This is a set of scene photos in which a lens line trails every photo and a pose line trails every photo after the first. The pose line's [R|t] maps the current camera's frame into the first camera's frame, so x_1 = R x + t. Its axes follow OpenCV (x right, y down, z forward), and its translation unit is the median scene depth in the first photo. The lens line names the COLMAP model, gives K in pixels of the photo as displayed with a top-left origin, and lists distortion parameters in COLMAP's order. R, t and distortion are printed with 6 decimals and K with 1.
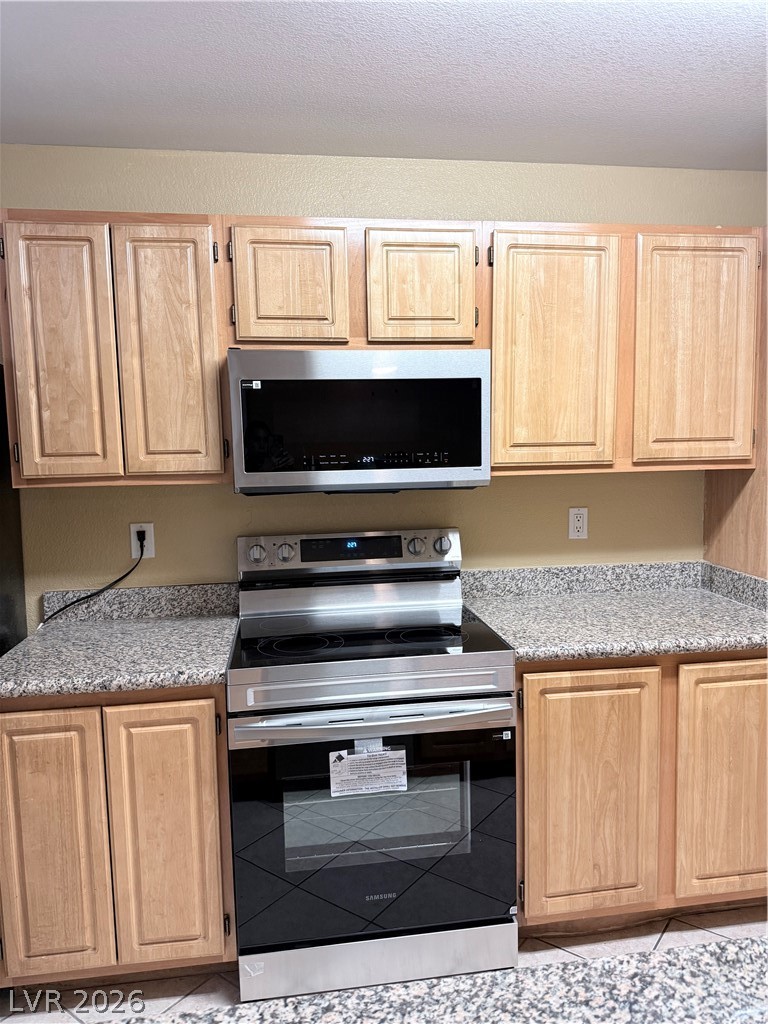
lens RADIAL K [[721.0, 0, 384.3], [0, 721.0, 510.2], [0, 0, 1]] dist [0.041956, -0.036665]
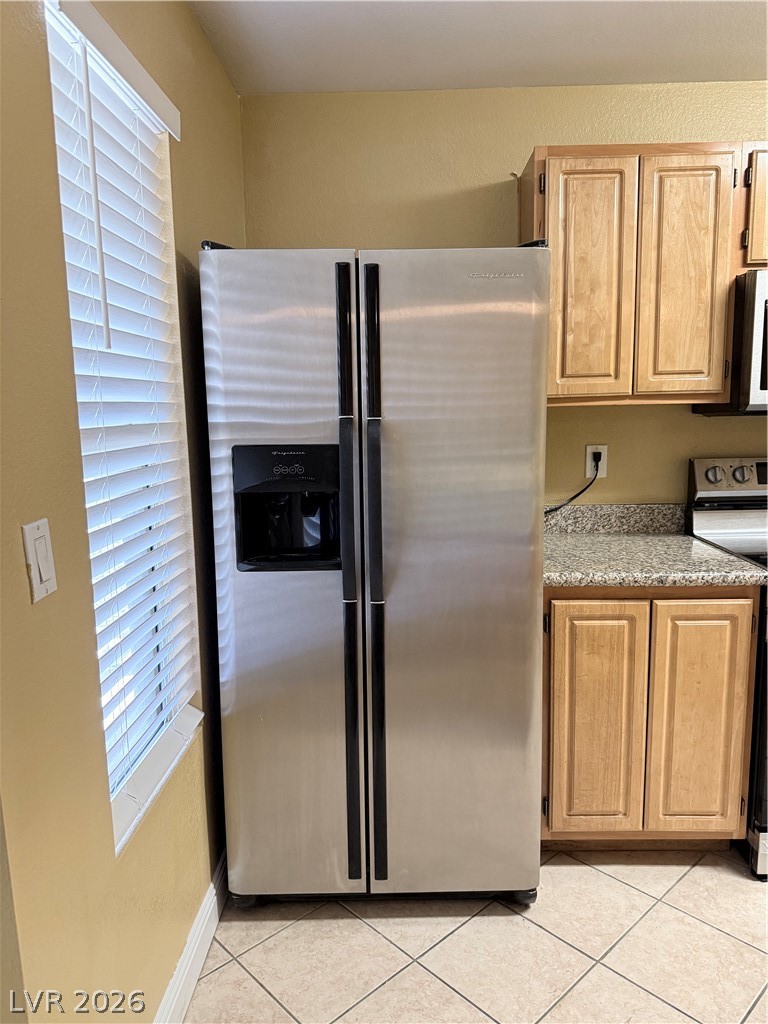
lens RADIAL K [[721.0, 0, 389.2], [0, 721.0, 509.4], [0, 0, 1]] dist [0.041956, -0.036665]
pose [[0.988900, 0.025128, -0.146439, -0.575464], [-0.017785, 0.998528, 0.051242, 0.076389], [0.147511, -0.048069, 0.987892, -0.133685]]
